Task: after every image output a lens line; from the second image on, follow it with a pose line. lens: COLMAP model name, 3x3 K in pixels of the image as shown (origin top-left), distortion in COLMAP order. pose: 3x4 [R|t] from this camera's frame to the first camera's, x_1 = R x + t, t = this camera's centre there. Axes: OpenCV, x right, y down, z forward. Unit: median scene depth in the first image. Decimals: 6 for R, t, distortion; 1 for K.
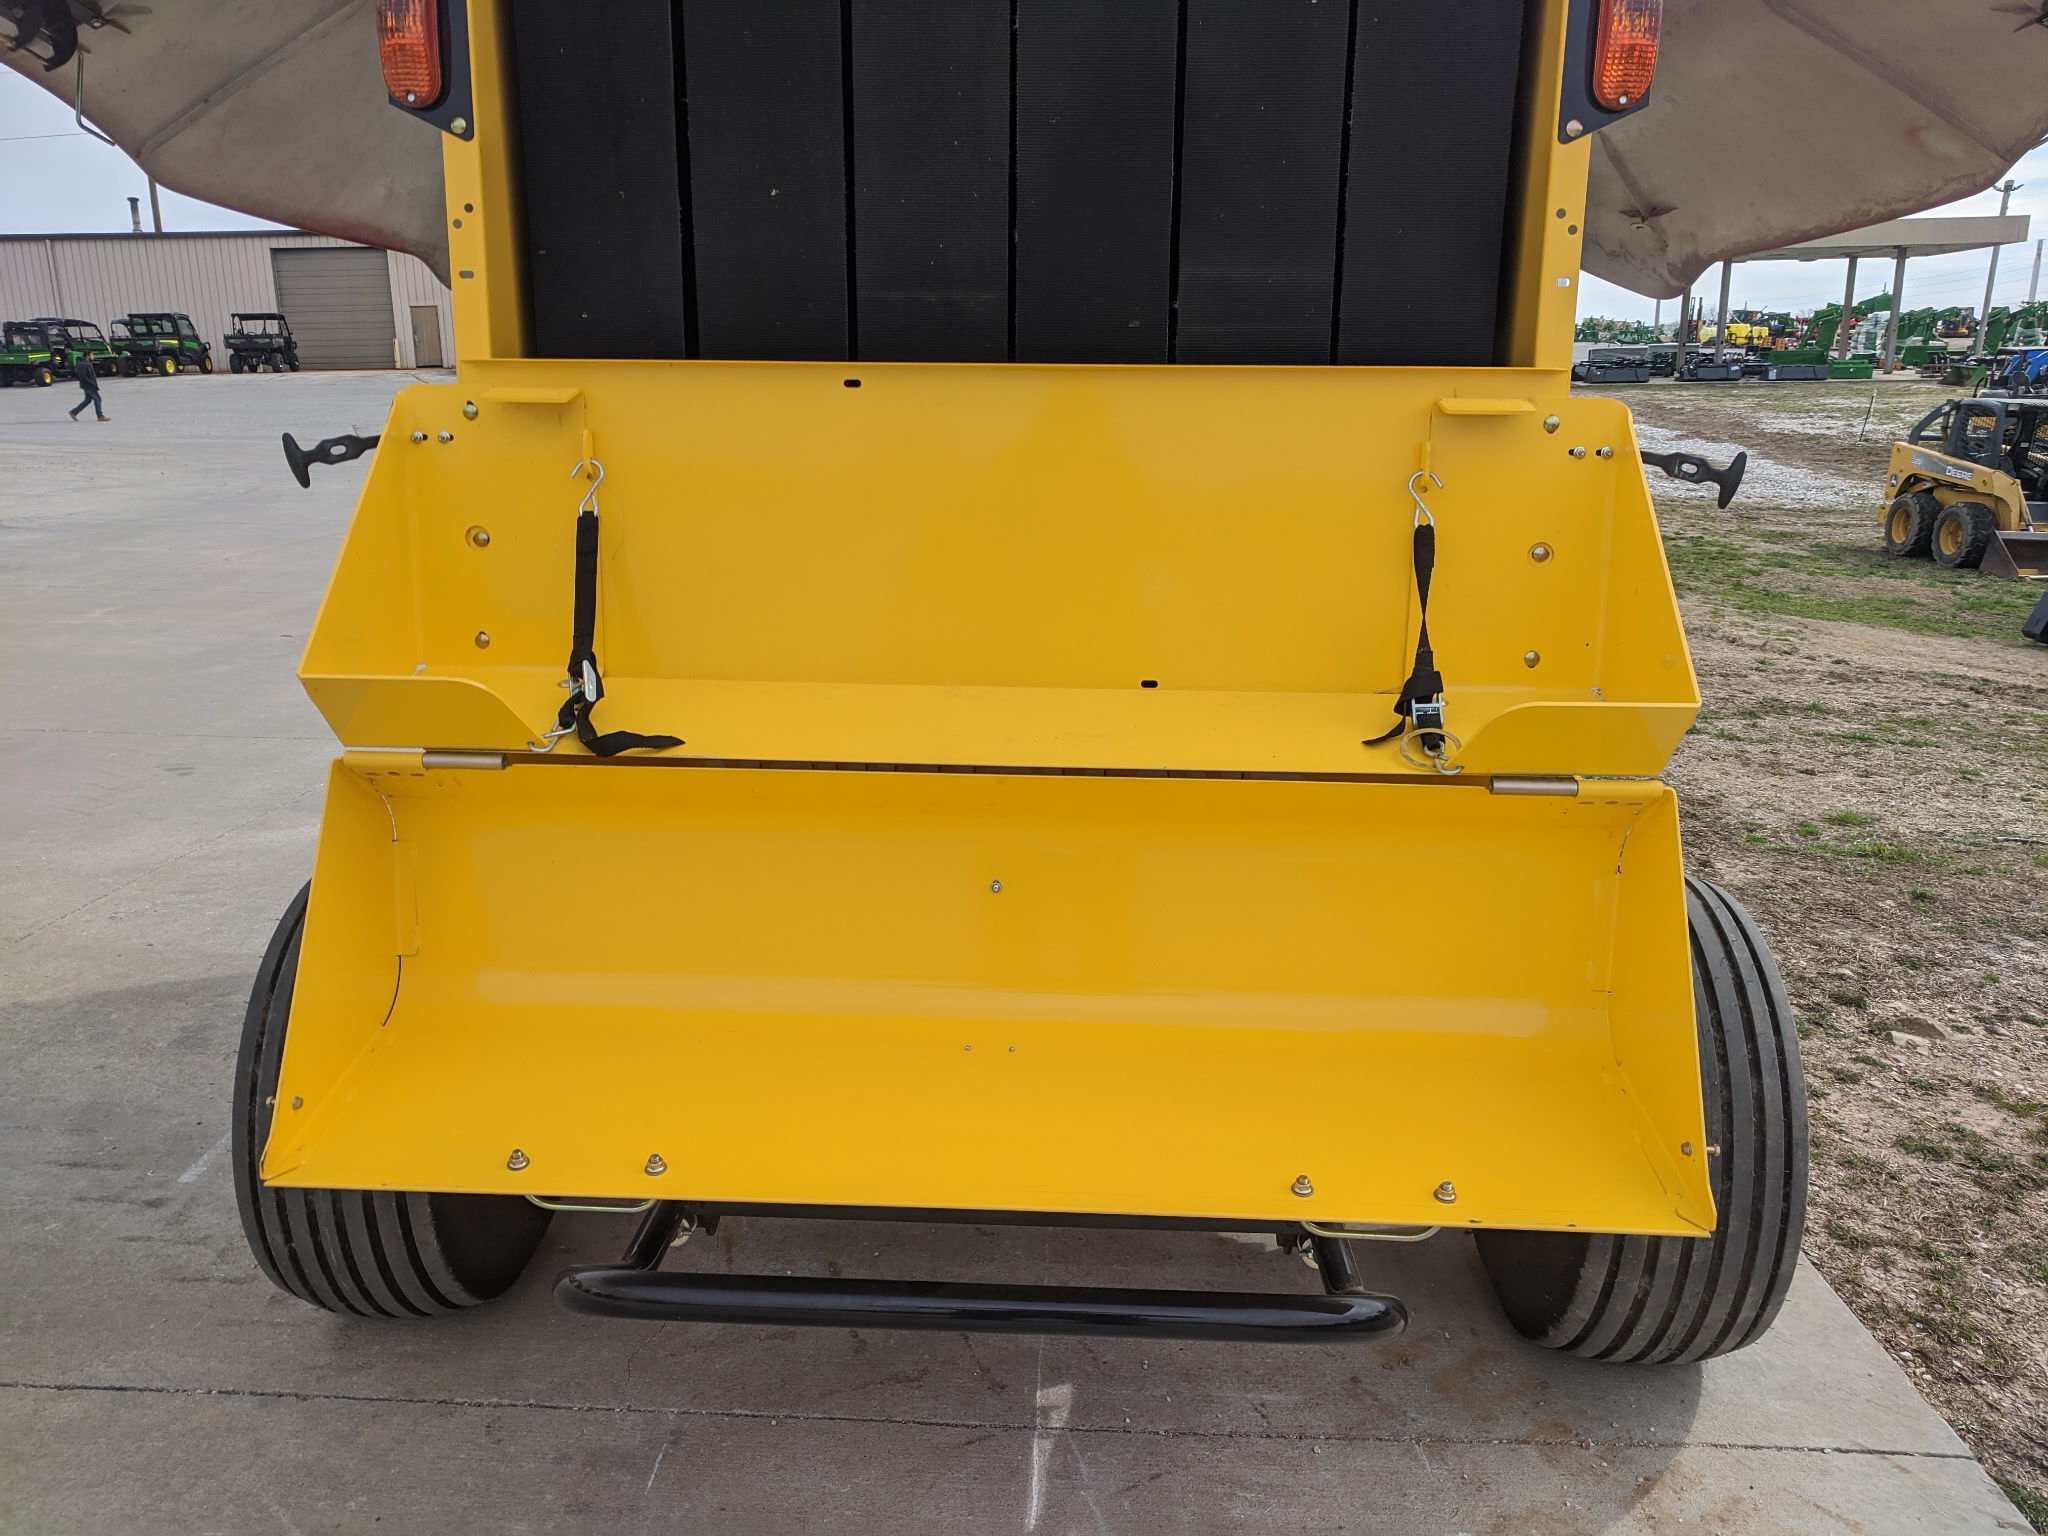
lens RADIAL K [[1555.6, 0, 996.6], [0, 1555.6, 754.1], [0, 0, 1]] dist [0.008190, 0.007569]
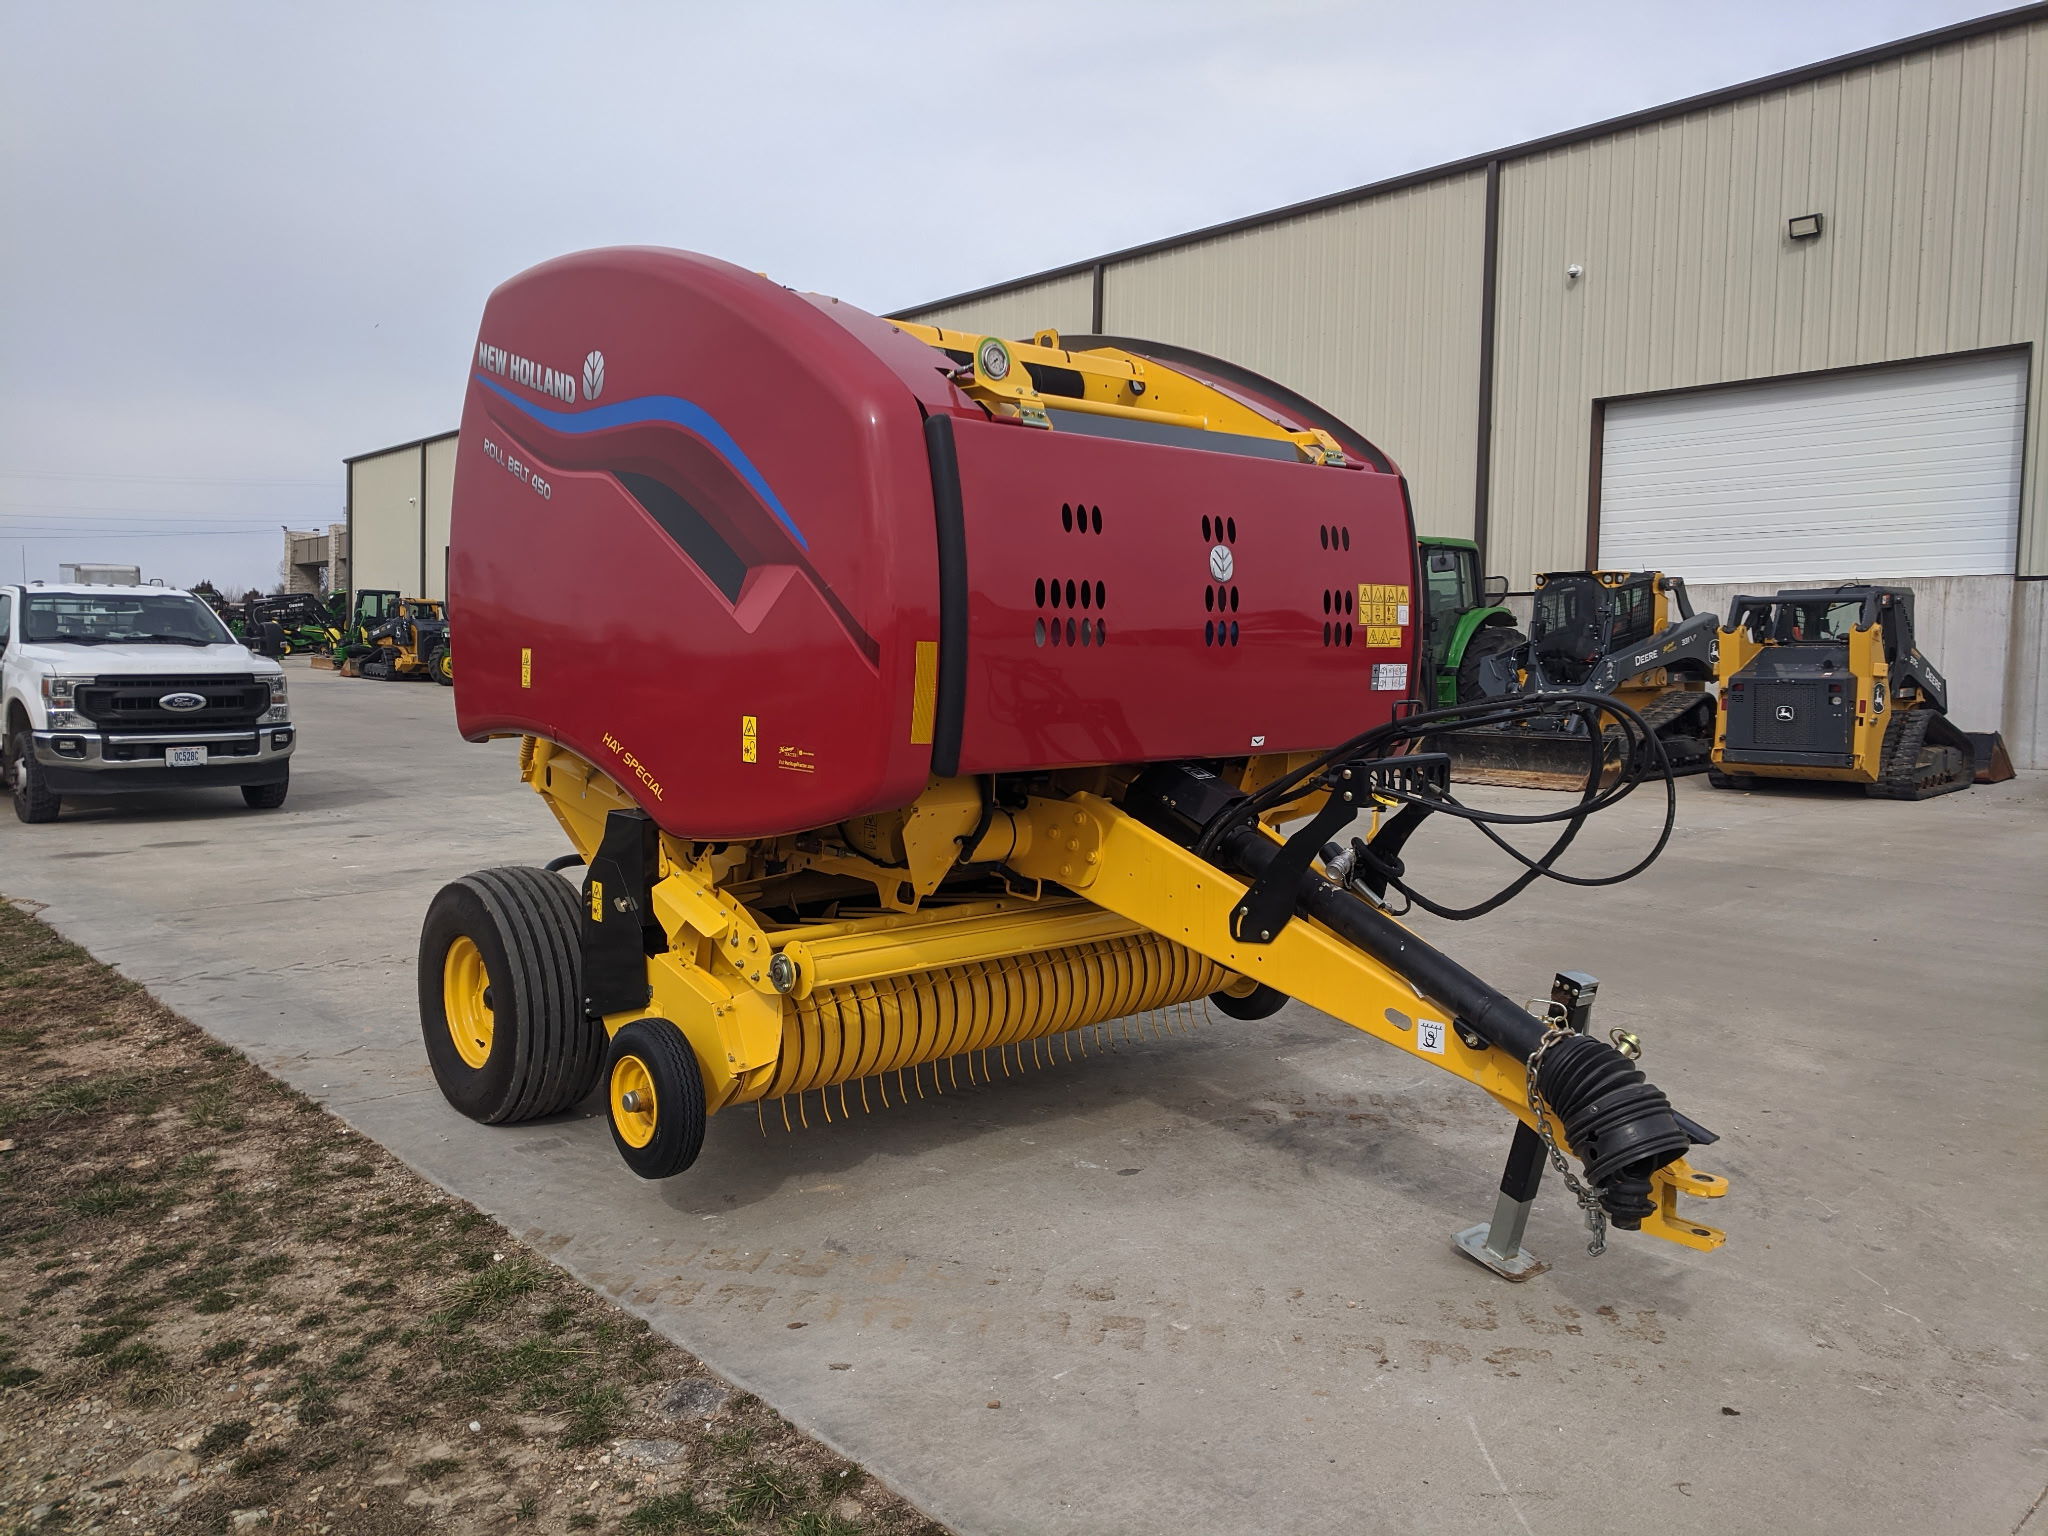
lens RADIAL K [[1517.1, 0, 1026.3], [0, 1517.1, 743.0], [0, 0, 1]] dist [-0.002804, 0.024717]
pose [[-0.698449, 0.036881, -0.714709, 0.191186], [-0.172014, 0.960743, 0.217677, -0.087476], [0.694680, 0.274976, -0.664686, 0.390921]]
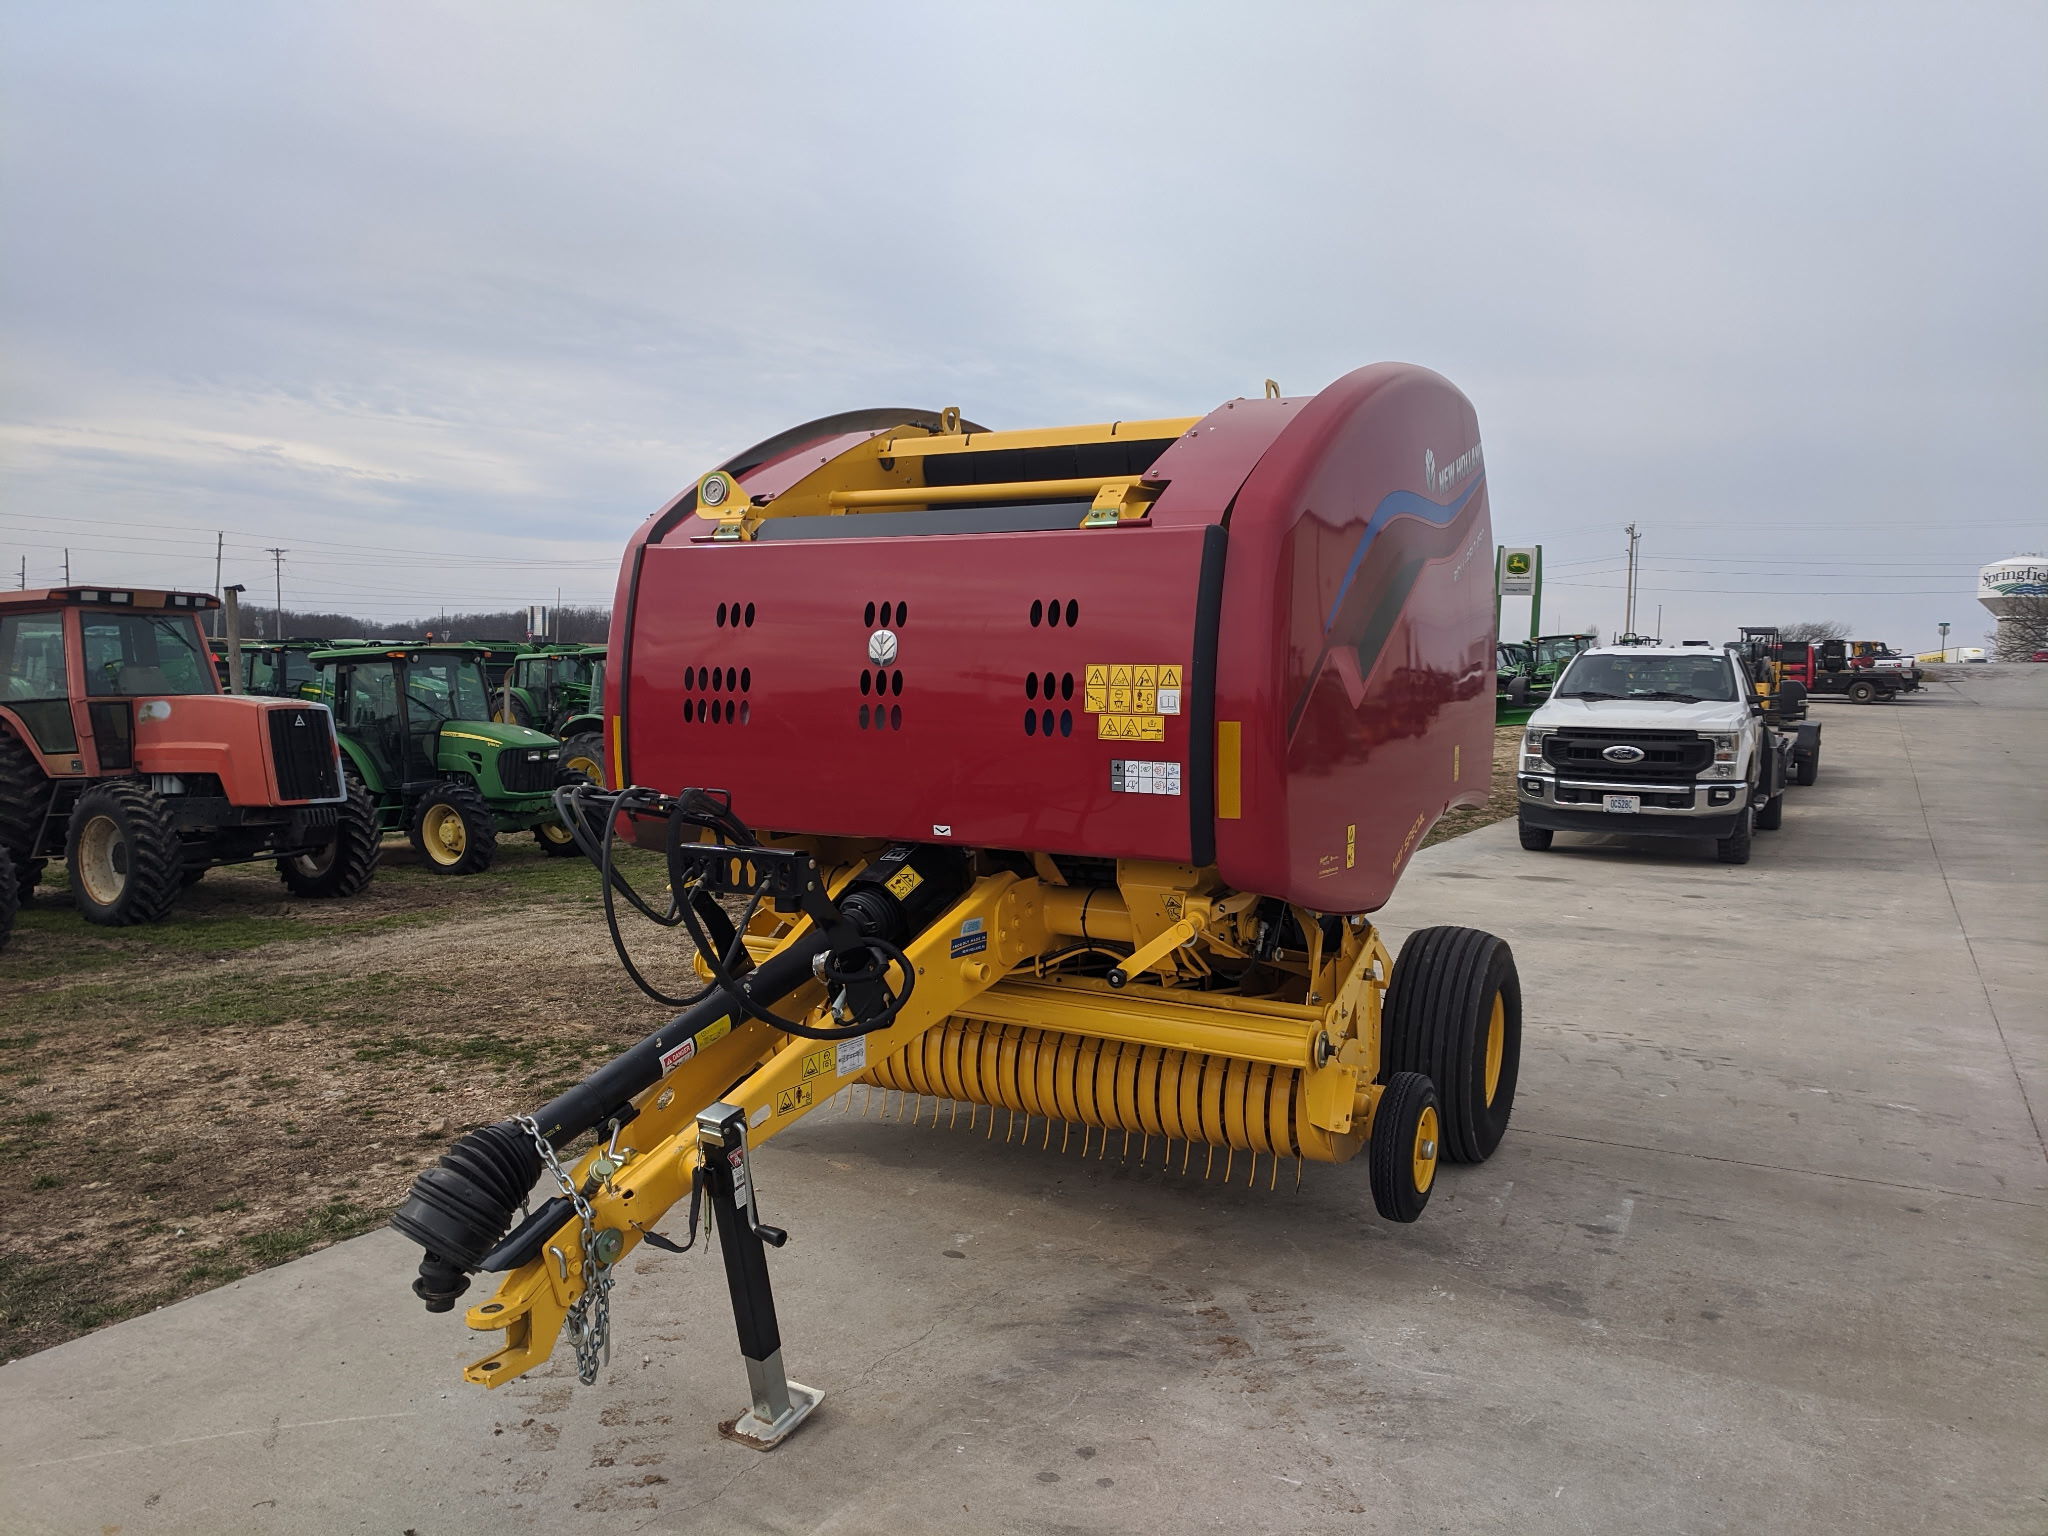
lens RADIAL K [[1537.5, 0, 1045.1], [0, 1537.5, 723.5], [0, 0, 1]] dist [0.006010, 0.005012]
pose [[-0.905321, -0.035177, 0.423269, -0.111973], [0.075656, 0.967270, 0.242208, -0.112180], [-0.417936, 0.251298, -0.873028, 0.447916]]
